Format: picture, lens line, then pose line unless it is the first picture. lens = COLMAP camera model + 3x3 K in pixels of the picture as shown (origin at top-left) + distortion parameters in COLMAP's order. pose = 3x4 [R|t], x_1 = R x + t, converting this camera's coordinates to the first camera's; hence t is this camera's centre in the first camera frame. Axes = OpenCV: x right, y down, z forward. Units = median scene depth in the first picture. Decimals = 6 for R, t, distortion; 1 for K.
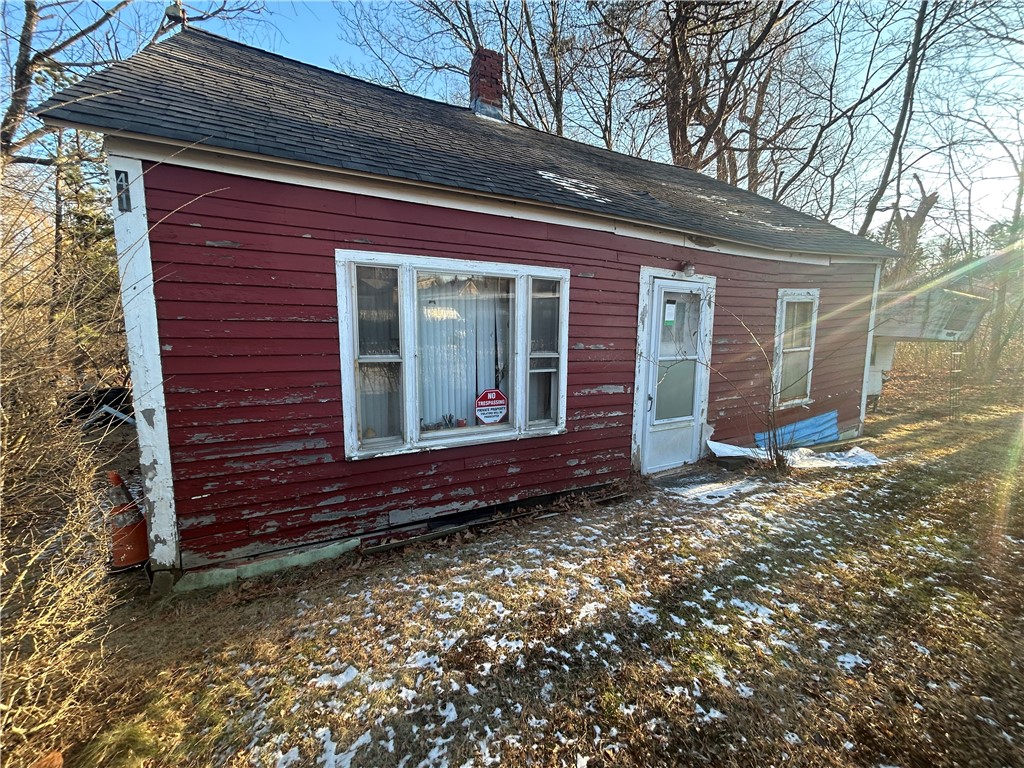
lens RADIAL K [[410.4, 0, 512.0], [0, 410.4, 384.0], [0, 0, 1]] dist [-0.001228, 0.000076]
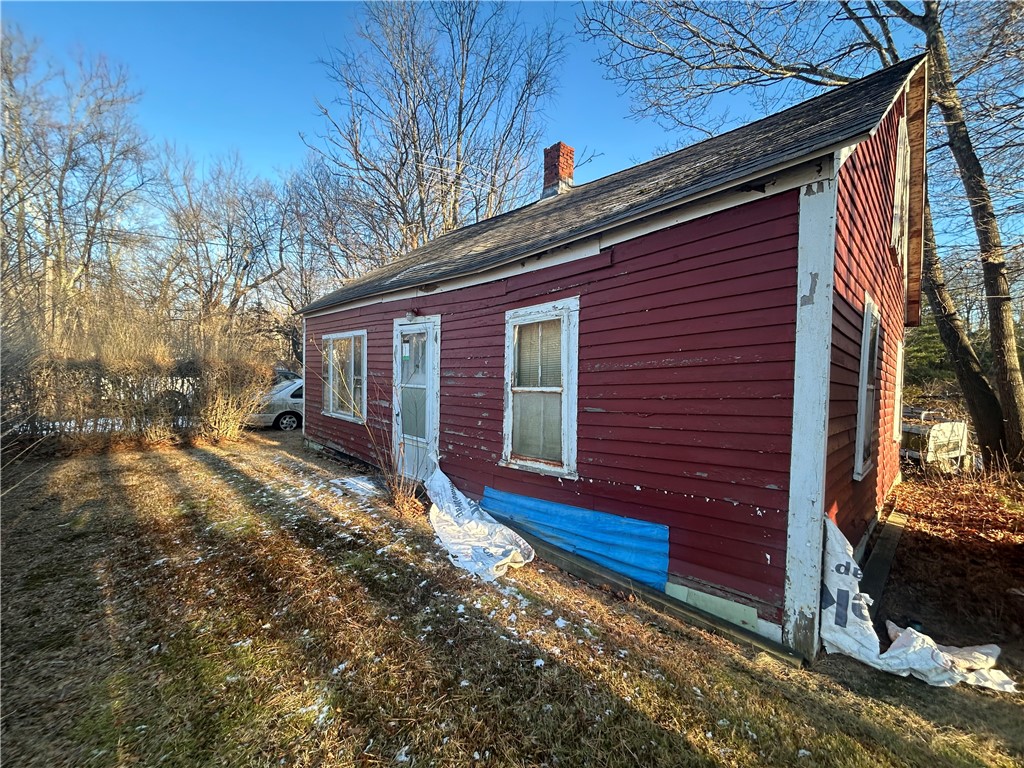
lens RADIAL K [[410.4, 0, 512.0], [0, 410.4, 384.0], [0, 0, 1]] dist [-0.001228, 0.000076]
pose [[0.290074, 0.027409, -0.956612, 2.061624], [-0.144269, 0.989419, -0.015397, -0.116210], [0.946067, 0.142476, 0.290959, 1.150056]]
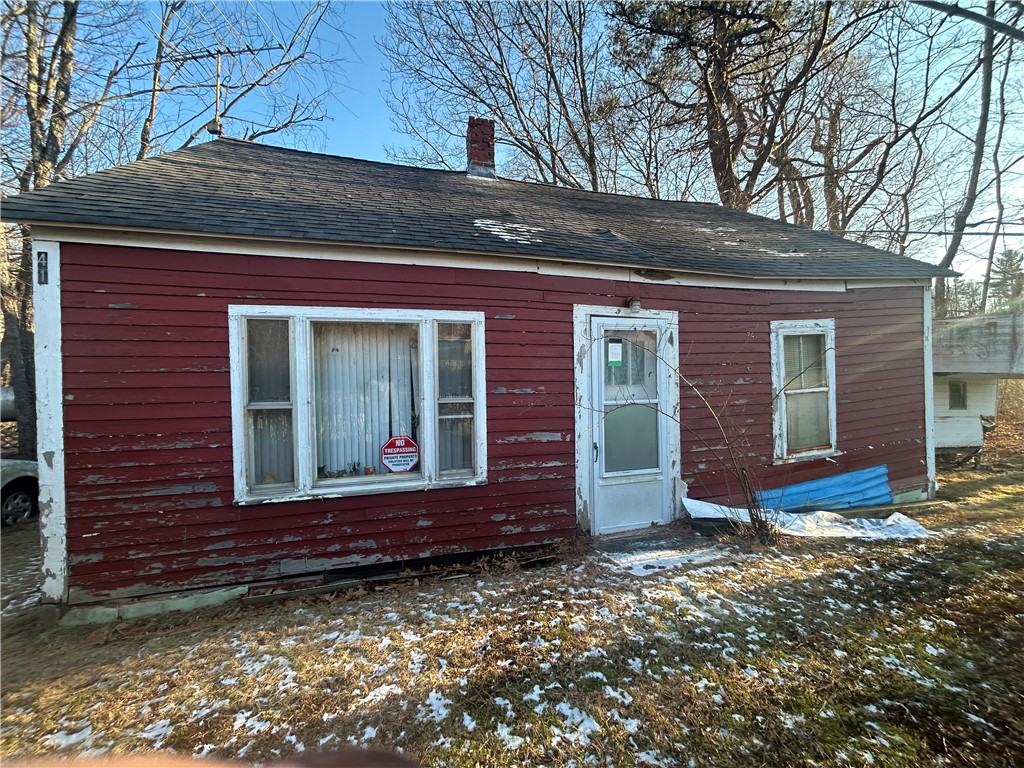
lens RADIAL K [[410.4, 0, 512.0], [0, 410.4, 384.0], [0, 0, 1]] dist [-0.001228, 0.000076]
pose [[0.980291, -0.021383, -0.196400, 0.406488], [-0.002045, 0.992973, -0.118321, 0.004814], [0.197550, 0.116390, 0.973359, 0.091723]]
